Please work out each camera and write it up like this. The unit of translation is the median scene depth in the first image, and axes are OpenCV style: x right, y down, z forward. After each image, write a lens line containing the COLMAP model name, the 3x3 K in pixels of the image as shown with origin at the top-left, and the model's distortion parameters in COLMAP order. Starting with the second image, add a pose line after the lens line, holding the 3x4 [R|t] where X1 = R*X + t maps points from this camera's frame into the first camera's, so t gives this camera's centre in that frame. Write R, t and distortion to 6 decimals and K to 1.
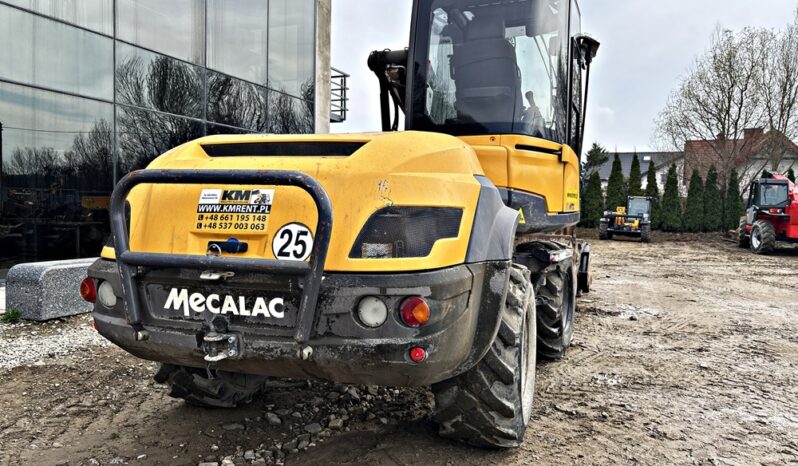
lens RADIAL K [[594.8, 0, 399.0], [0, 594.8, 233.0], [0, 0, 1]] dist [0.062493, -0.085281]
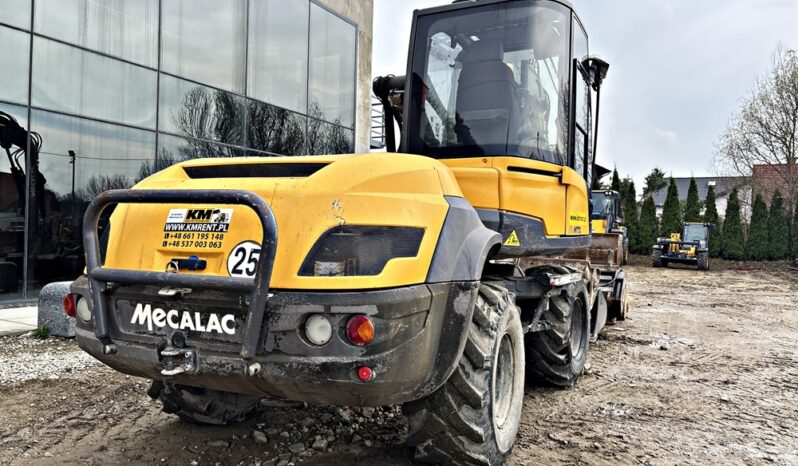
lens RADIAL K [[594.9, 0, 399.3], [0, 594.9, 235.7], [0, 0, 1]] dist [0.061272, -0.076761]
pose [[0.995743, 0.004536, -0.092059, 0.166971], [-0.008135, 0.999215, -0.038759, 0.010682], [0.091811, 0.039343, 0.994999, 0.001418]]
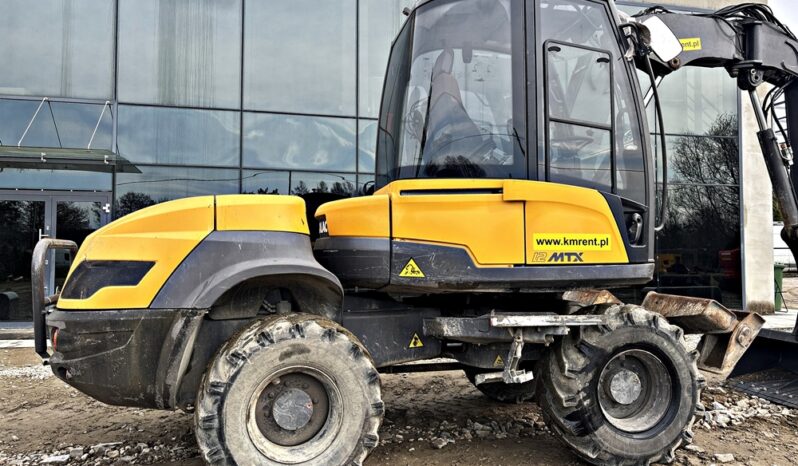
lens RADIAL K [[594.8, 0, 399.0], [0, 594.8, 233.0], [0, 0, 1]] dist [0.062493, -0.085281]
pose [[0.597292, -0.051310, -0.800381, 1.430476], [-0.025534, 0.996229, -0.082920, -0.012046], [0.801617, 0.069965, 0.593730, 0.718275]]
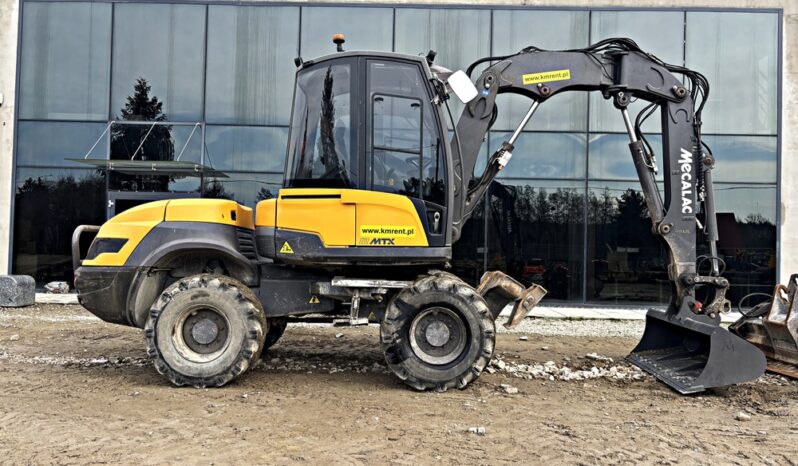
lens RADIAL K [[594.8, 0, 399.0], [0, 594.8, 233.0], [0, 0, 1]] dist [0.062493, -0.085281]
pose [[0.382745, -0.037970, -0.923074, 2.462800], [-0.056334, 0.996337, -0.064342, 0.018639], [0.922135, 0.076627, 0.379204, 1.137386]]
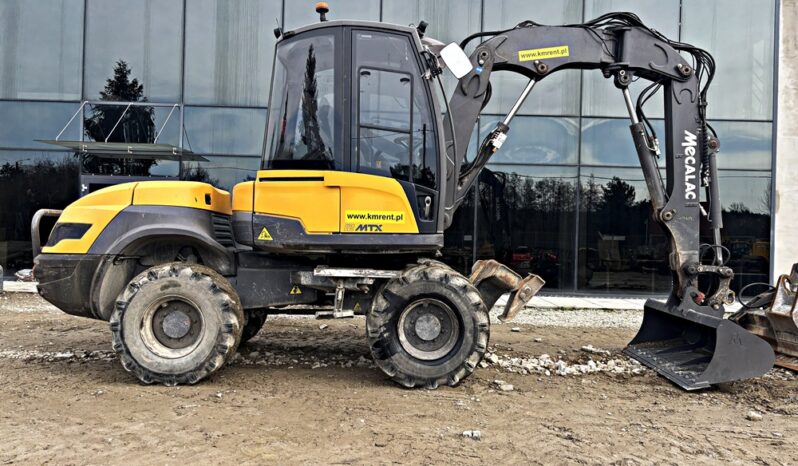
lens RADIAL K [[594.8, 0, 399.0], [0, 594.8, 233.0], [0, 0, 1]] dist [0.062493, -0.085281]
pose [[0.403730, -0.017404, -0.914713, 2.321654], [-0.058352, 0.997294, -0.044730, 0.014630], [0.913016, 0.071434, 0.401622, 1.190549]]
